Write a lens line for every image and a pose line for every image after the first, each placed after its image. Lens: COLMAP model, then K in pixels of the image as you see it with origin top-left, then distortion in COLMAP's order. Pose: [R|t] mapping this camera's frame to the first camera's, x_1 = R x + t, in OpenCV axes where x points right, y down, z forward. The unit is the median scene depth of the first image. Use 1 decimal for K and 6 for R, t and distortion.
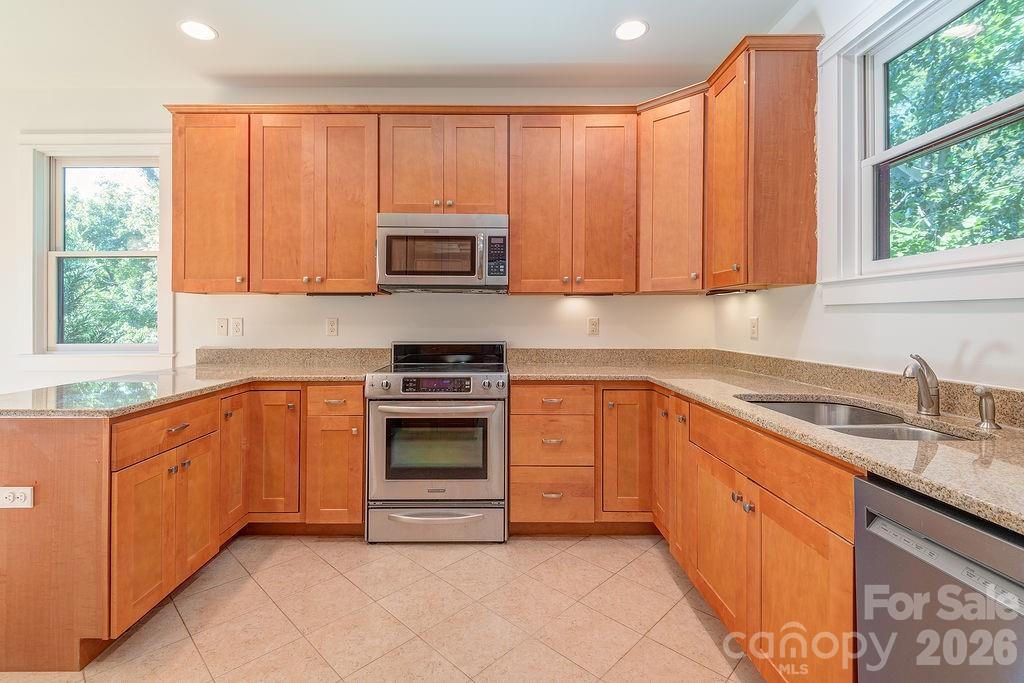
lens RADIAL K [[470.5, 0, 500.9], [0, 470.5, 317.4], [0, 0, 1]] dist [0.017312, -0.006763]
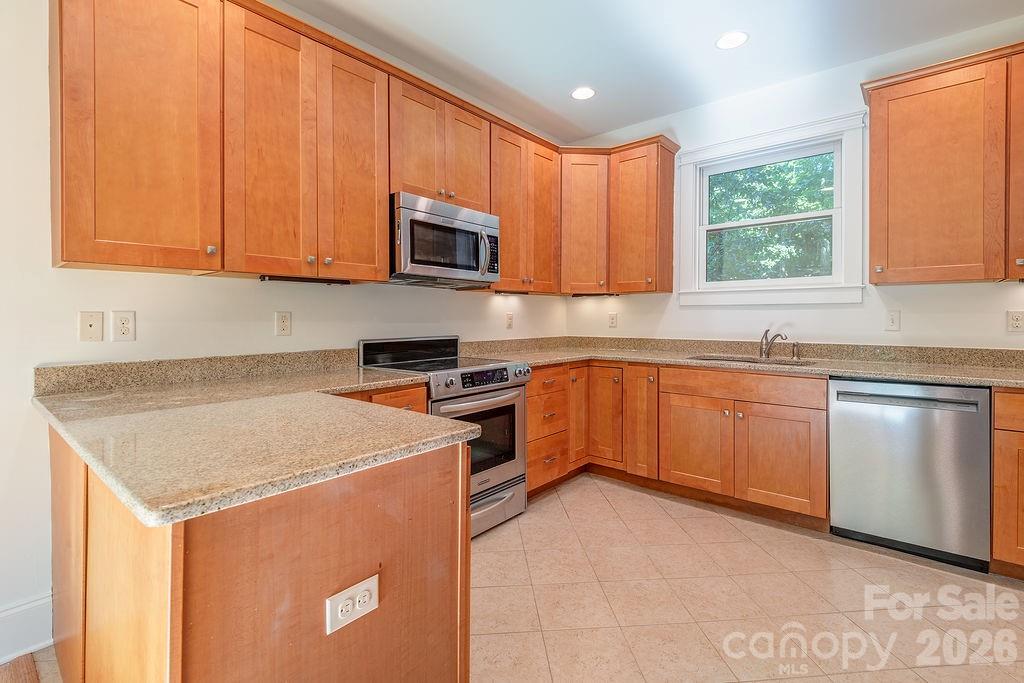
lens RADIAL K [[470.5, 0, 511.0], [0, 470.5, 324.2], [0, 0, 1]] dist [0.017312, -0.006763]
pose [[0.646451, -0.013902, 0.762829, -0.778918], [0.001227, 0.999852, 0.017182, 0.009432], [-0.762955, -0.010171, 0.646372, 0.270350]]
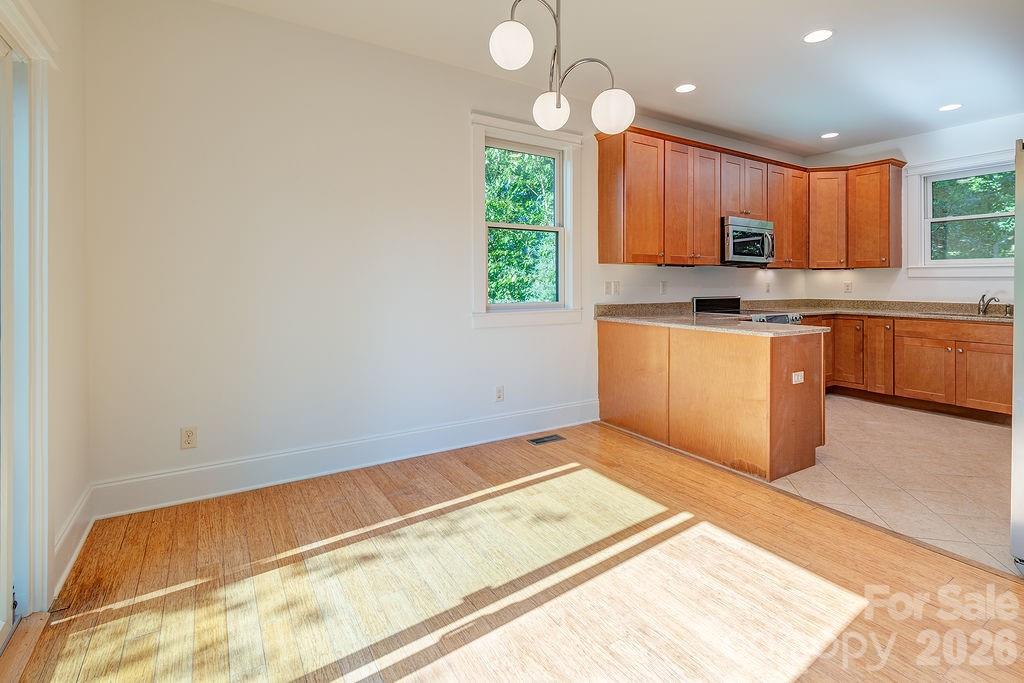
lens RADIAL K [[470.5, 0, 534.2], [0, 470.5, 276.9], [0, 0, 1]] dist [0.017312, -0.006763]
pose [[0.842699, 0.007919, 0.538326, -1.625462], [-0.003491, 0.999951, -0.009245, 0.001958], [-0.538373, 0.005912, 0.842686, 0.010713]]
